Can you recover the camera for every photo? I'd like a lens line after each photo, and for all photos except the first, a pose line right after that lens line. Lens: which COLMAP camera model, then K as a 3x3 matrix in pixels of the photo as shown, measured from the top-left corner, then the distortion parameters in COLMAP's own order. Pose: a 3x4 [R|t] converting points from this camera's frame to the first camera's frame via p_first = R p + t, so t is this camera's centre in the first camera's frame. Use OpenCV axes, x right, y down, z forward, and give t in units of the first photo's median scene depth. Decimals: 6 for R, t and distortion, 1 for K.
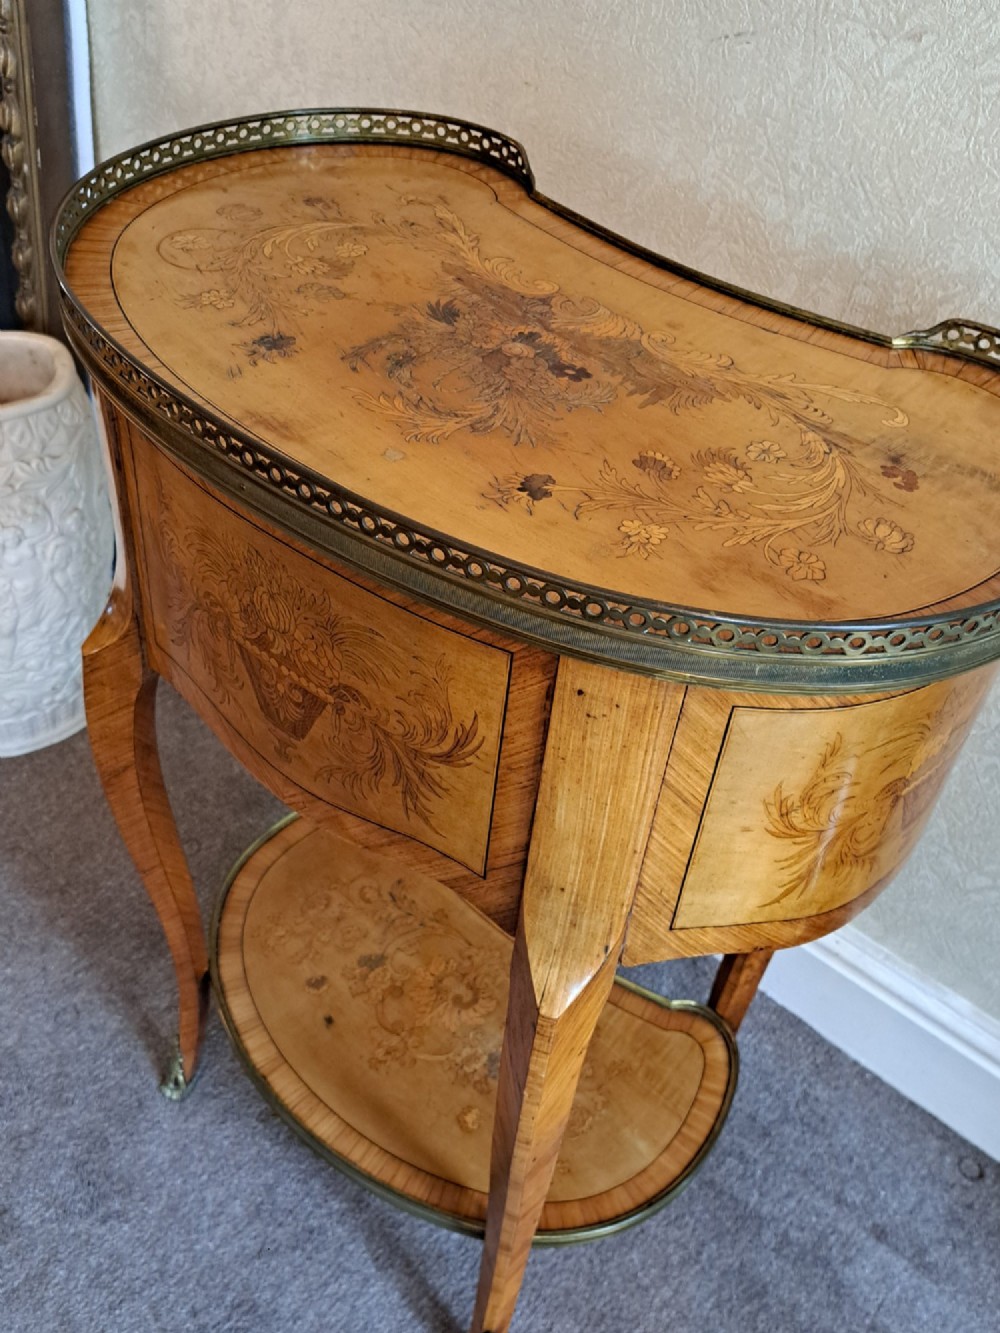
lens RADIAL K [[1262.3, 0, 507.8], [0, 1262.3, 675.9], [0, 0, 1]] dist [0.032870, 0.000000]
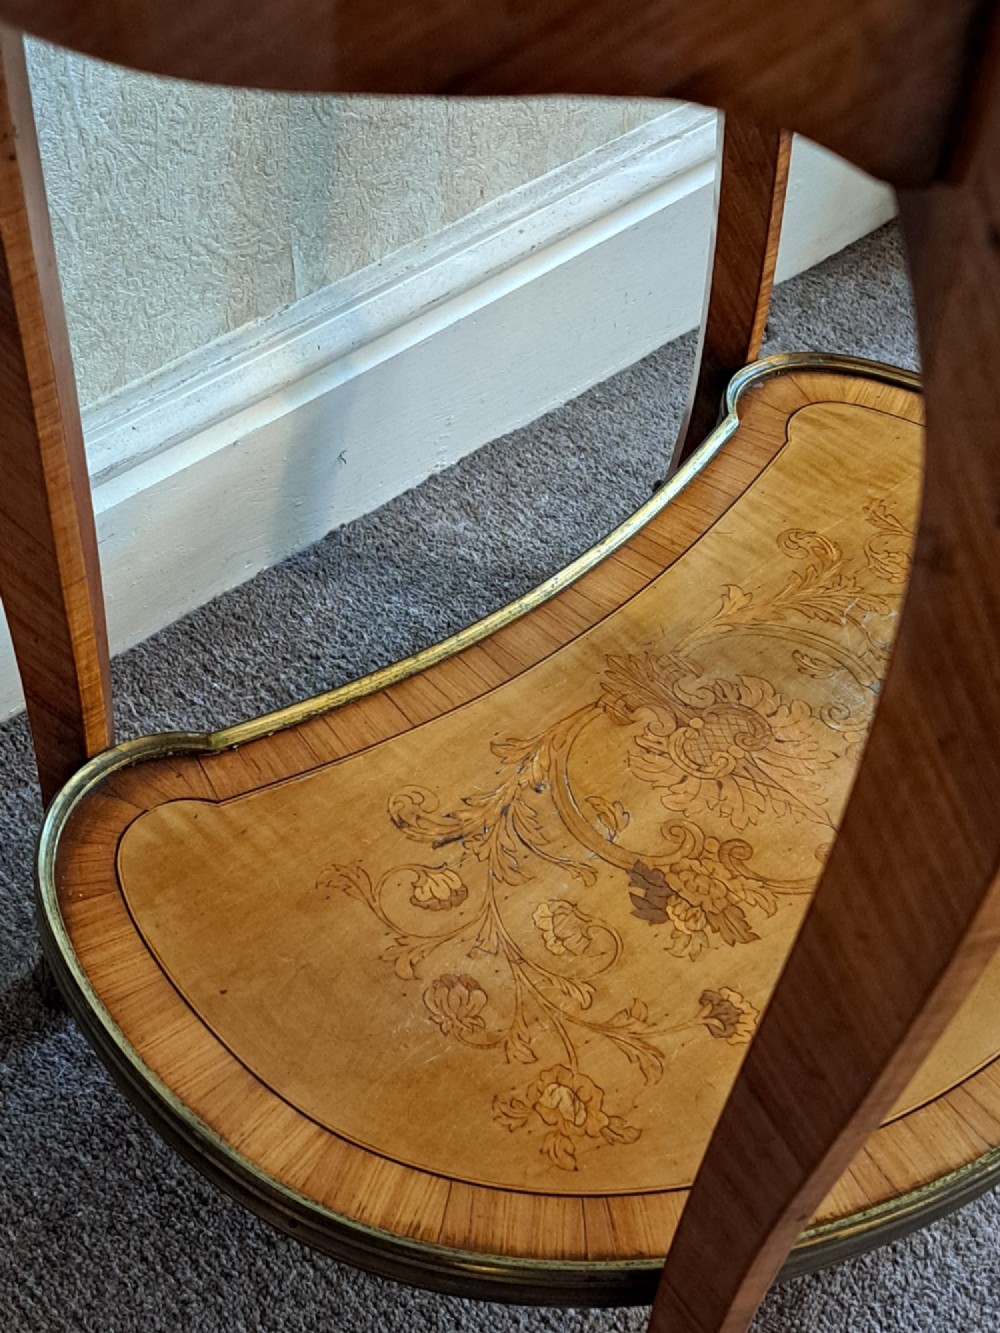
lens RADIAL K [[1976.4, 0, 486.7], [0, 1976.4, 624.9], [0, 0, 1]] dist [0.256108, 0.000000]
pose [[0.085882, -0.757823, 0.646784, -0.675507], [0.613964, 0.551524, 0.564685, -0.300547], [-0.784648, 0.348605, 0.512642, 1.051747]]
